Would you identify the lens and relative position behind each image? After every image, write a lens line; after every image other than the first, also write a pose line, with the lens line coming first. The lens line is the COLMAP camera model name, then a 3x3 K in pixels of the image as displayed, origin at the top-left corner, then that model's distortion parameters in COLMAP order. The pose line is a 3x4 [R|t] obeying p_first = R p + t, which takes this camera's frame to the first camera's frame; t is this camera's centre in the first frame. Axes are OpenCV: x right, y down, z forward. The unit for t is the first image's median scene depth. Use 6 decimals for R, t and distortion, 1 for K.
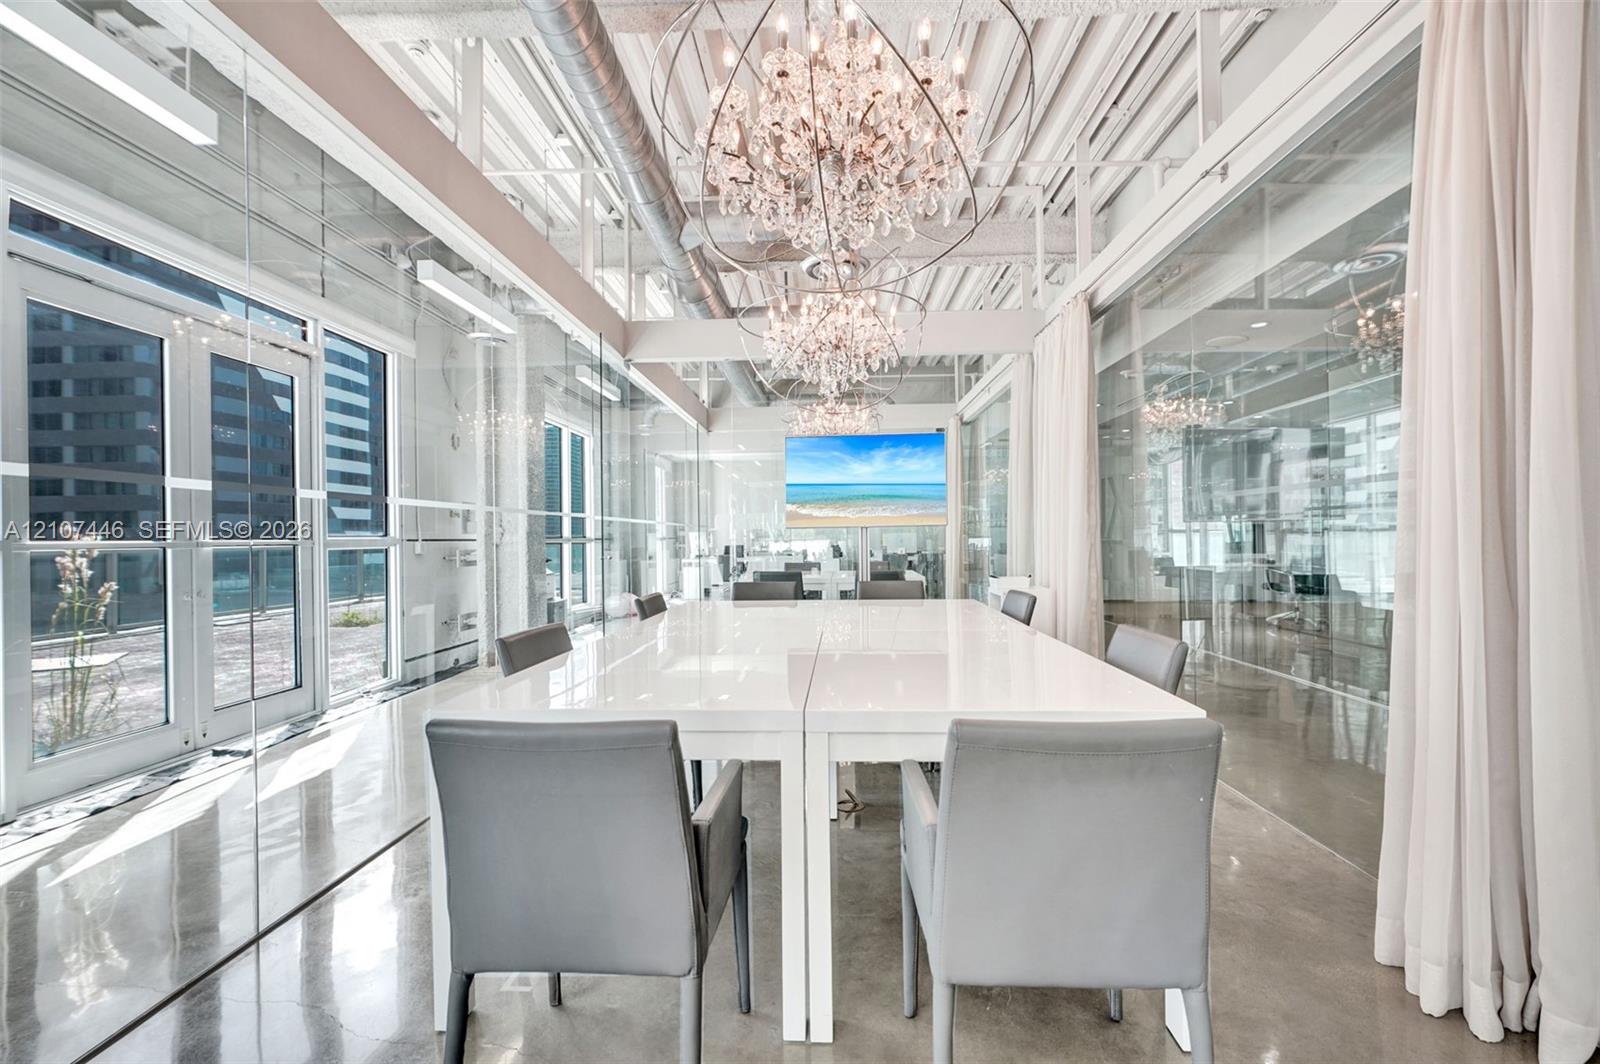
lens RADIAL K [[716.1, 0, 825.1], [0, 716.1, 537.5], [0, 0, 1]] dist [-0.002058, -0.000187]
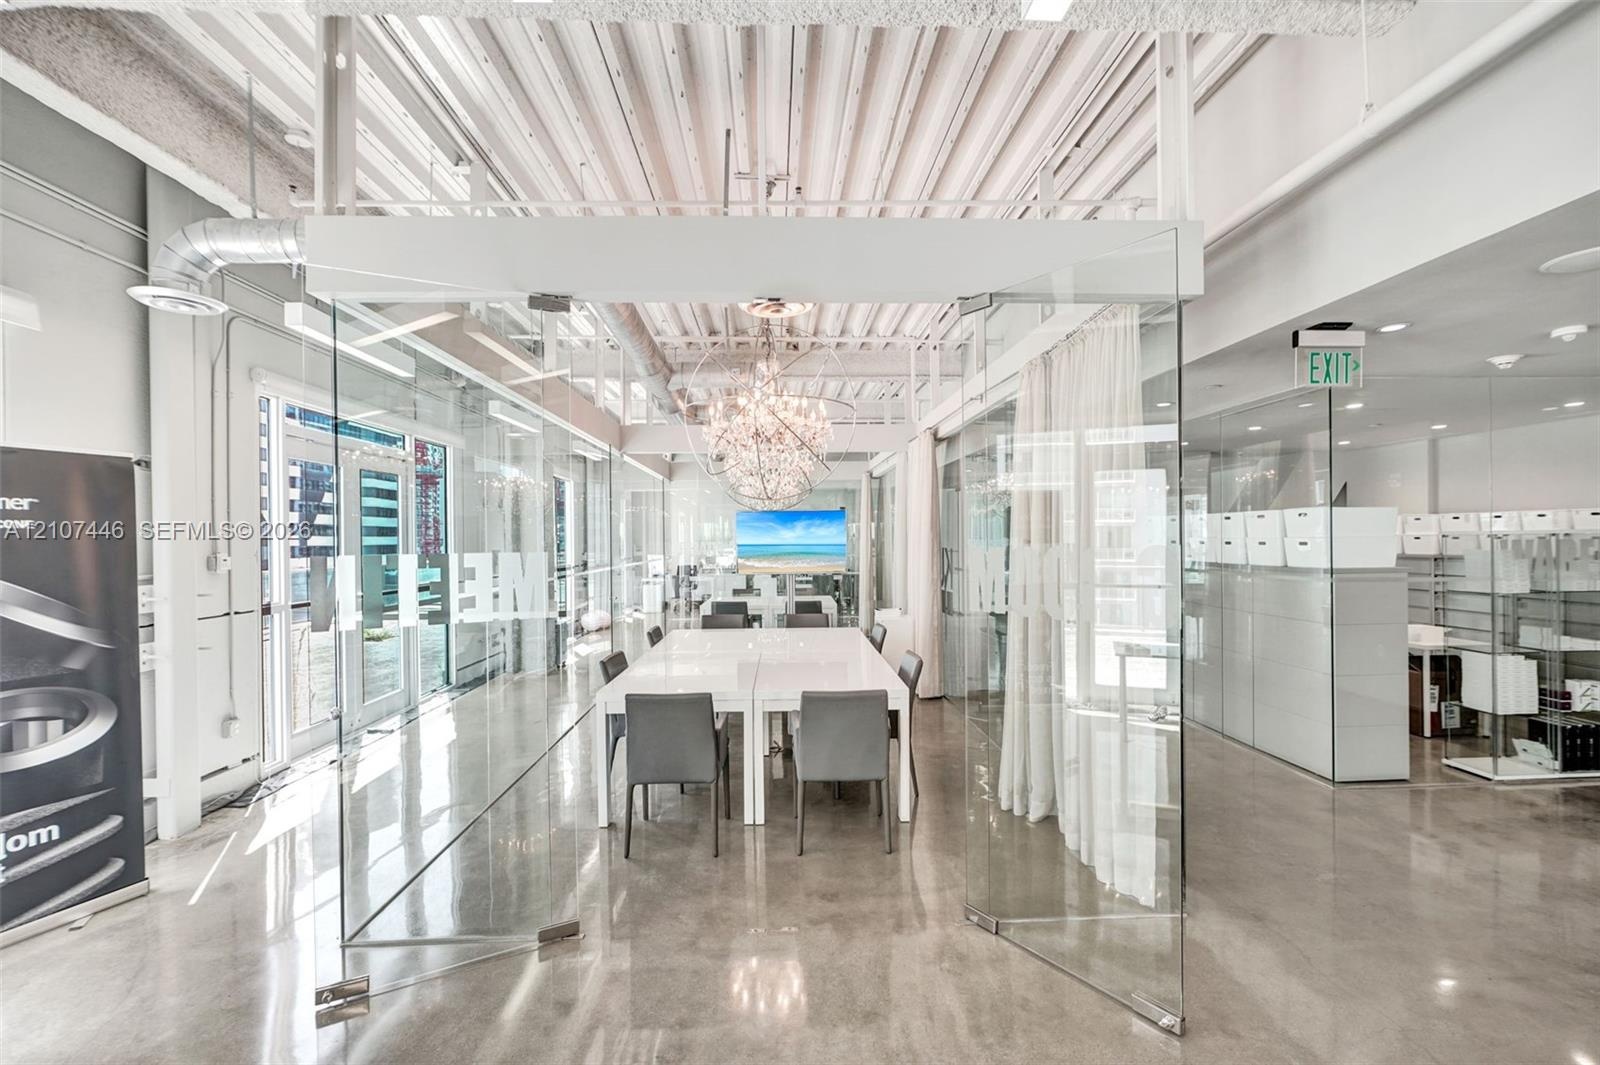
lens RADIAL K [[714.4, 0, 806.2], [0, 714.4, 536.2], [0, 0, 1]] dist [-0.000519, 0.000025]
pose [[0.998486, -0.000141, 0.054998, 0.006443], [0.000190, 1.000000, -0.000890, -0.093951], [-0.054998, 0.000899, 0.998486, -0.465281]]
